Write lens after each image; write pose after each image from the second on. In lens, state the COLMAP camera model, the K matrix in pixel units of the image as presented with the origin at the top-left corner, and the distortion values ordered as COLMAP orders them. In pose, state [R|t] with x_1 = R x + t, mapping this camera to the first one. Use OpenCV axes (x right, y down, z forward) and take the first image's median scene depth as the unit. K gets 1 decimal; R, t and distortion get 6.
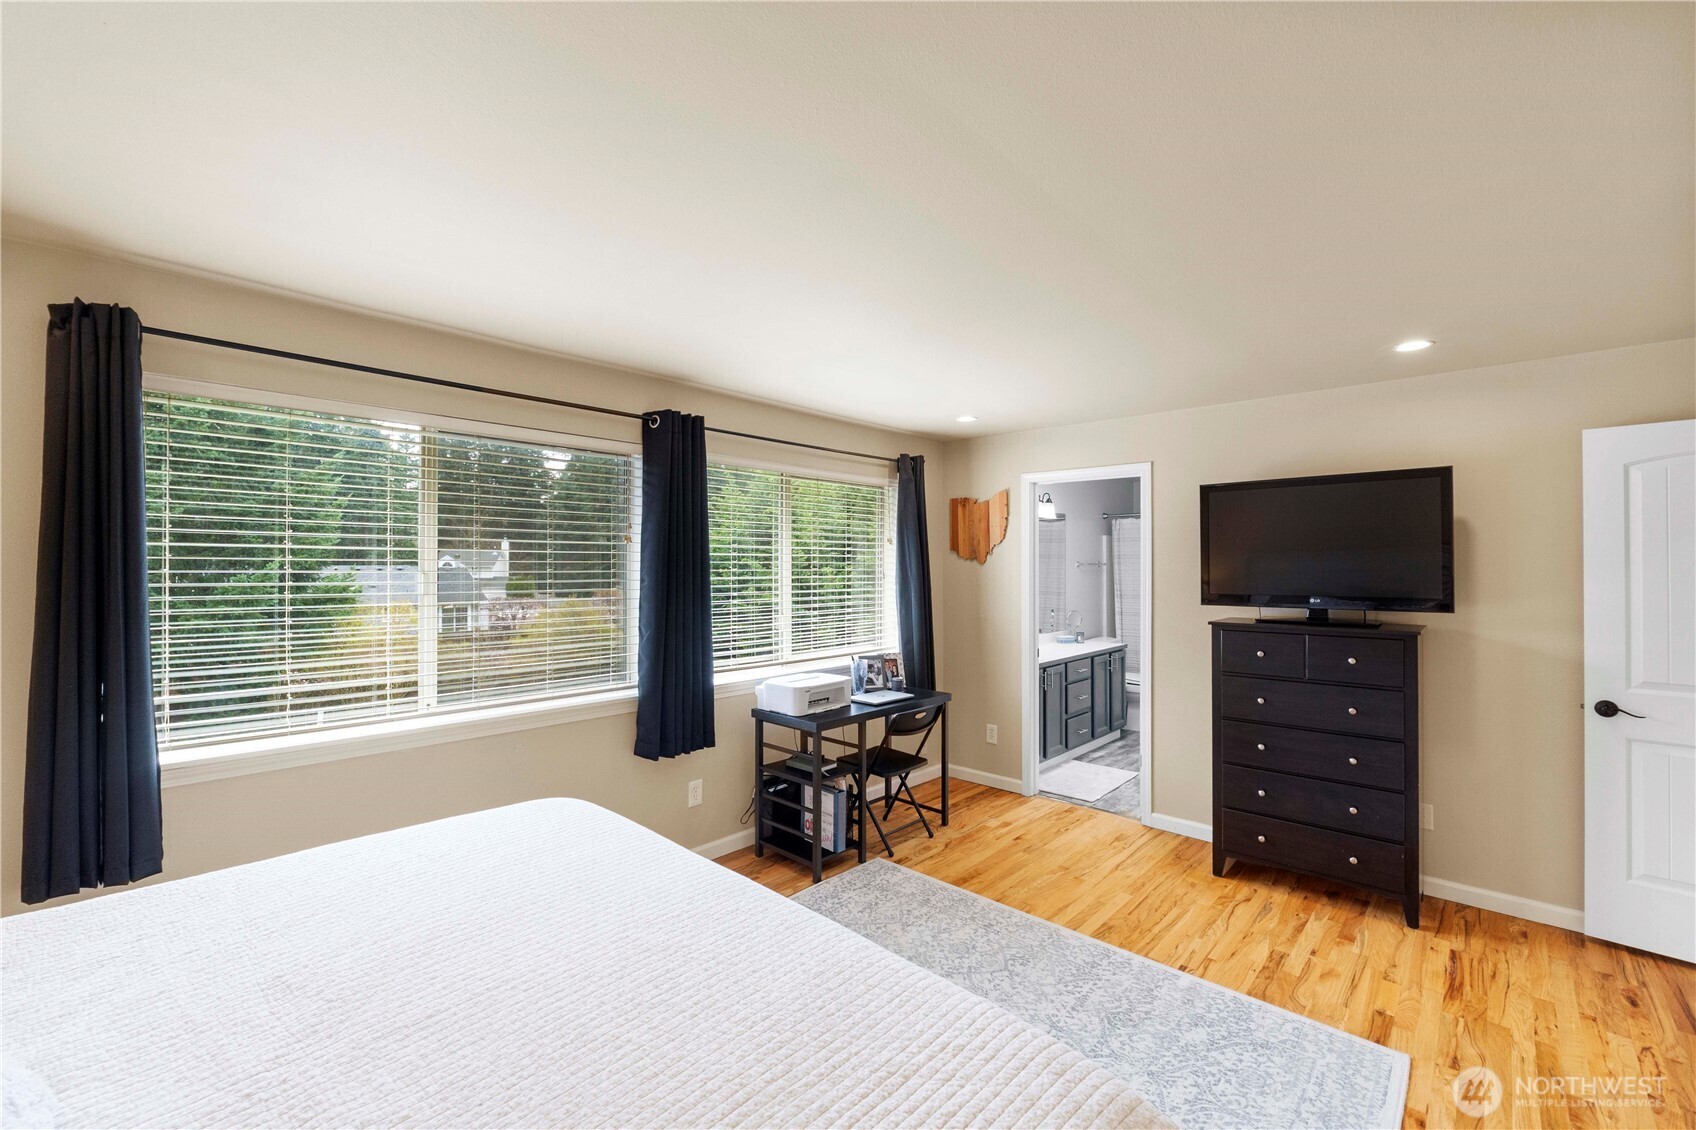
lens RADIAL K [[713.1, 0, 847.9], [0, 713.1, 556.8], [0, 0, 1]] dist [-0.007952, -0.000477]
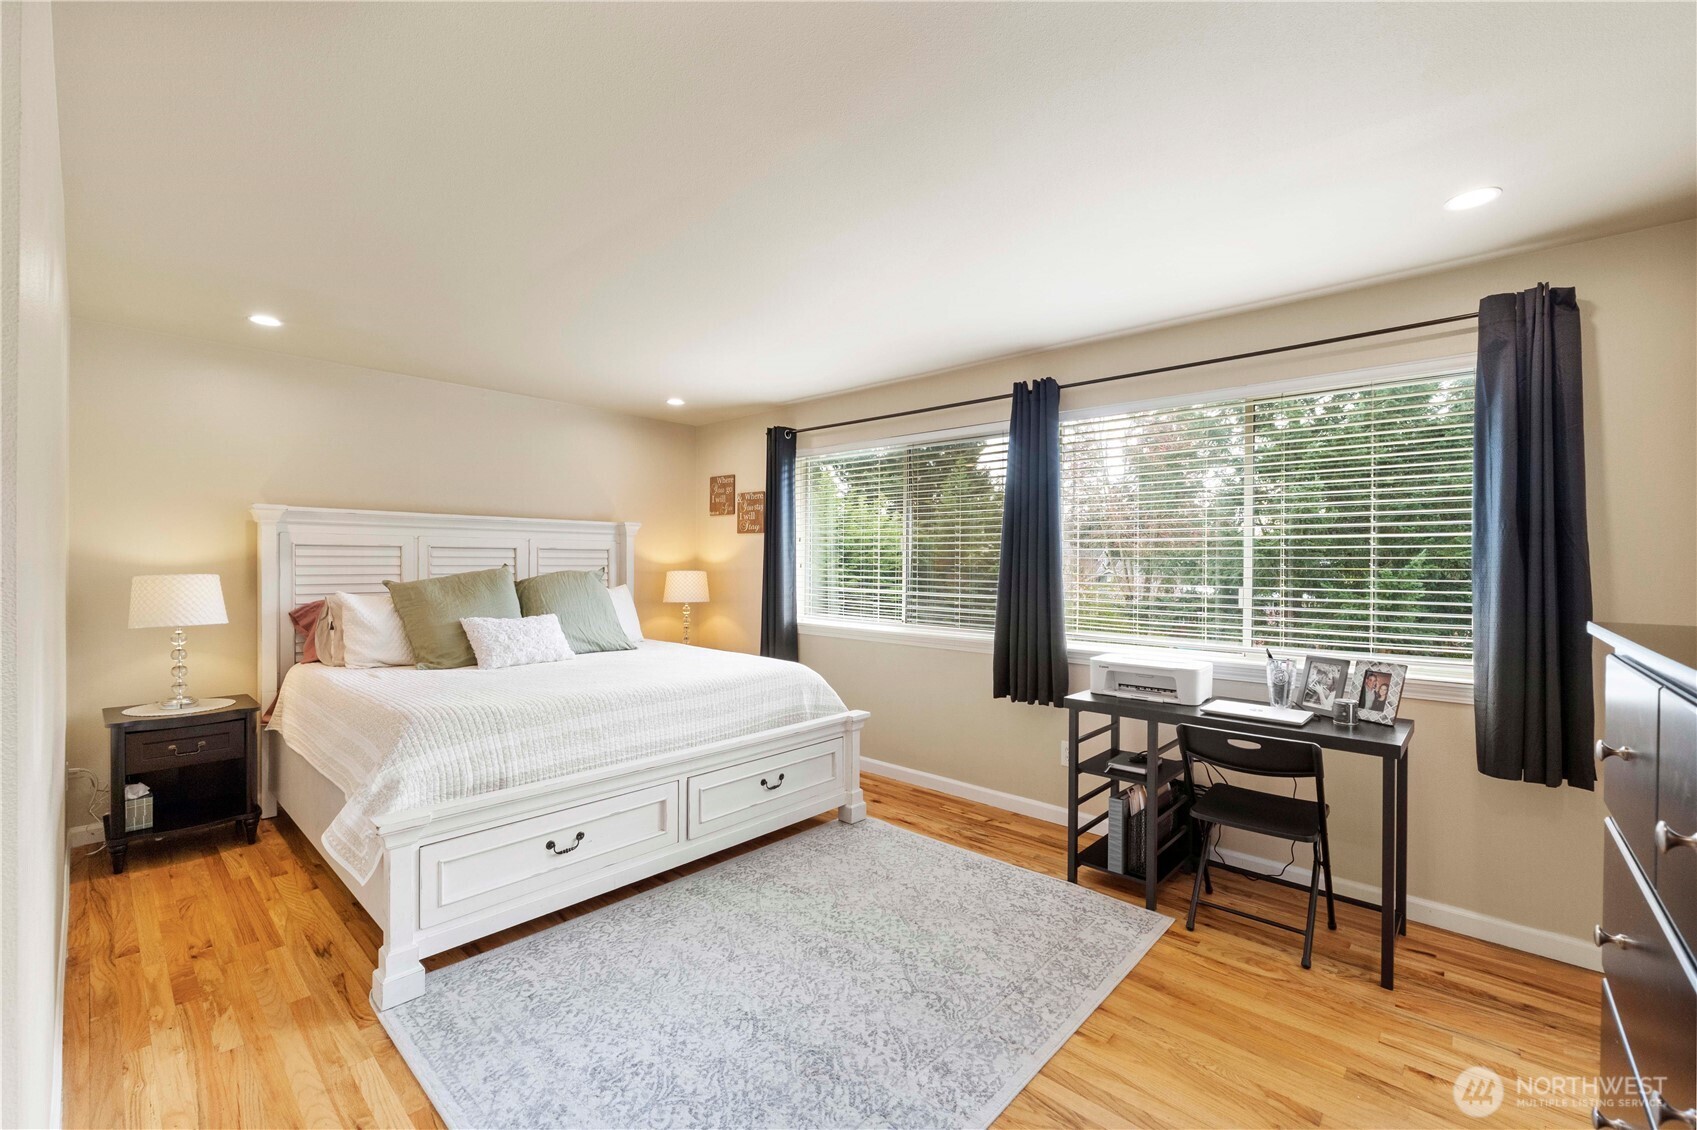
lens RADIAL K [[713.6, 0, 849.2], [0, 713.6, 566.5], [0, 0, 1]] dist [-0.007952, -0.000477]
pose [[0.009078, 0.008768, -0.999920, 0.847662], [0.003726, 0.999954, 0.008803, 0.063556], [0.999952, -0.003805, 0.009045, 0.743020]]
